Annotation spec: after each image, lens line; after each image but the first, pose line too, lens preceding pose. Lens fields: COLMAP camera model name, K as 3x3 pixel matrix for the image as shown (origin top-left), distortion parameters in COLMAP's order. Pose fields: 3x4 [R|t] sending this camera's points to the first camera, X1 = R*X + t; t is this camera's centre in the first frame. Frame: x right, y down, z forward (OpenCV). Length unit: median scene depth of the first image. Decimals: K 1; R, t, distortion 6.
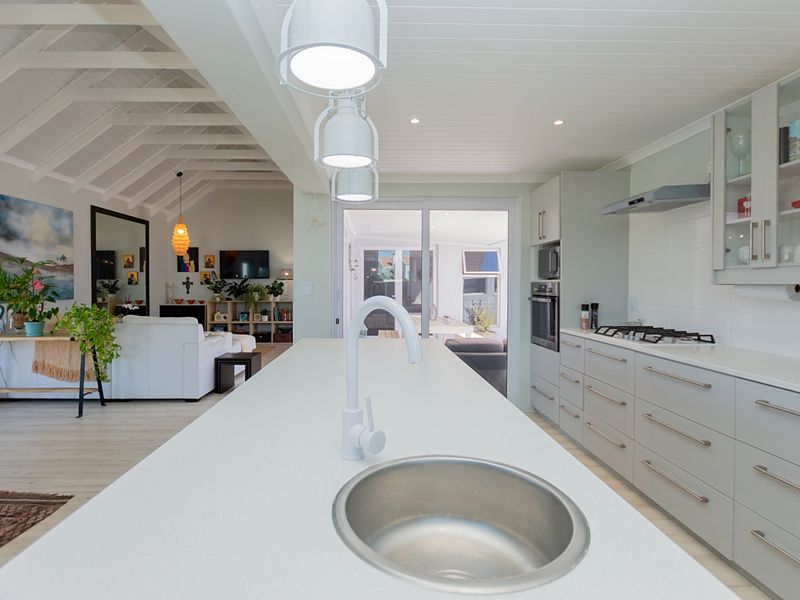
lens RADIAL K [[425.1, 0, 379.9], [0, 425.1, 292.2], [0, 0, 1]] dist [-0.000693, -0.000667]
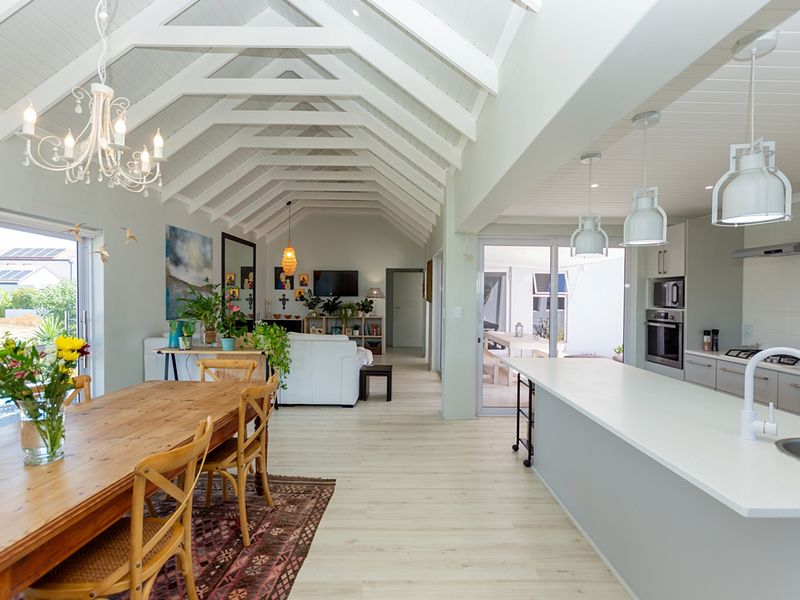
lens RADIAL K [[411.8, 0, 400.0], [0, 411.8, 300.0], [0, 0, 1]] dist [0.001709, -0.000642]
pose [[0.999894, 0.011173, -0.009358, -0.309554], [-0.011264, 0.999889, -0.009763, -0.029431], [0.009248, 0.009867, 0.999909, -0.143478]]
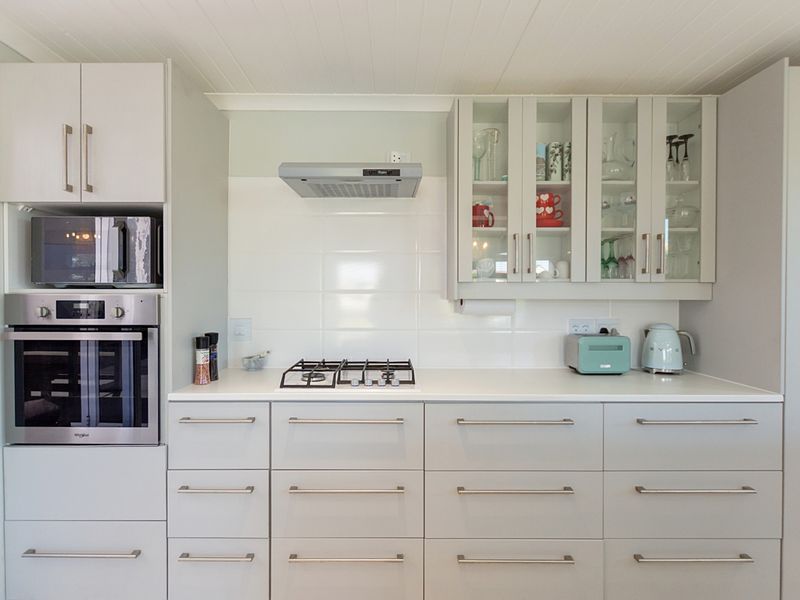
lens RADIAL K [[409.1, 0, 382.7], [0, 409.1, 298.4], [0, 0, 1]] dist [0.001145, -0.000371]
pose [[0.015854, -0.008840, 0.999835, -0.018436], [0.017155, 0.999816, 0.008568, -0.016364], [-0.999727, 0.017016, 0.016003, 0.632456]]
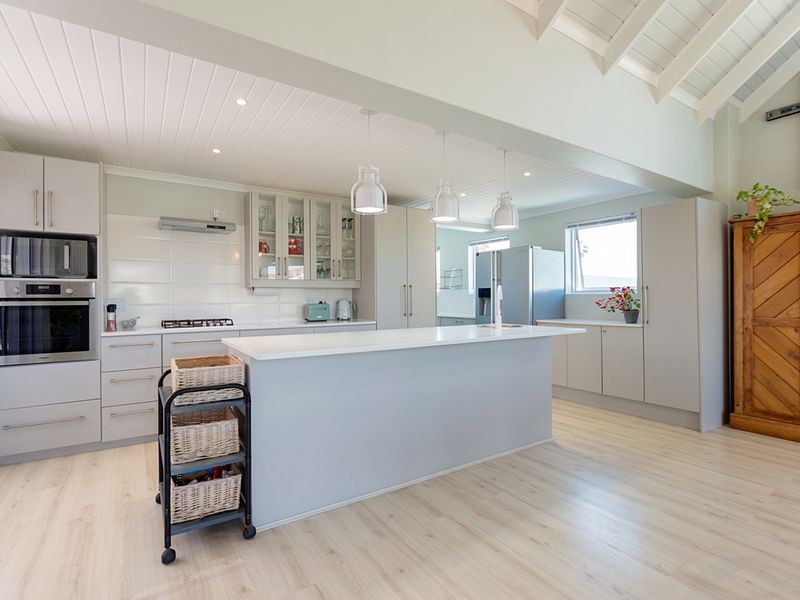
lens RADIAL K [[411.8, 0, 400.0], [0, 411.8, 300.0], [0, 0, 1]] dist [0.001709, -0.000642]
pose [[-0.538410, -0.008310, 0.842642, -0.556896], [0.018533, 0.999593, 0.021700, 0.006279], [-0.842479, 0.027300, -0.538037, 0.783458]]
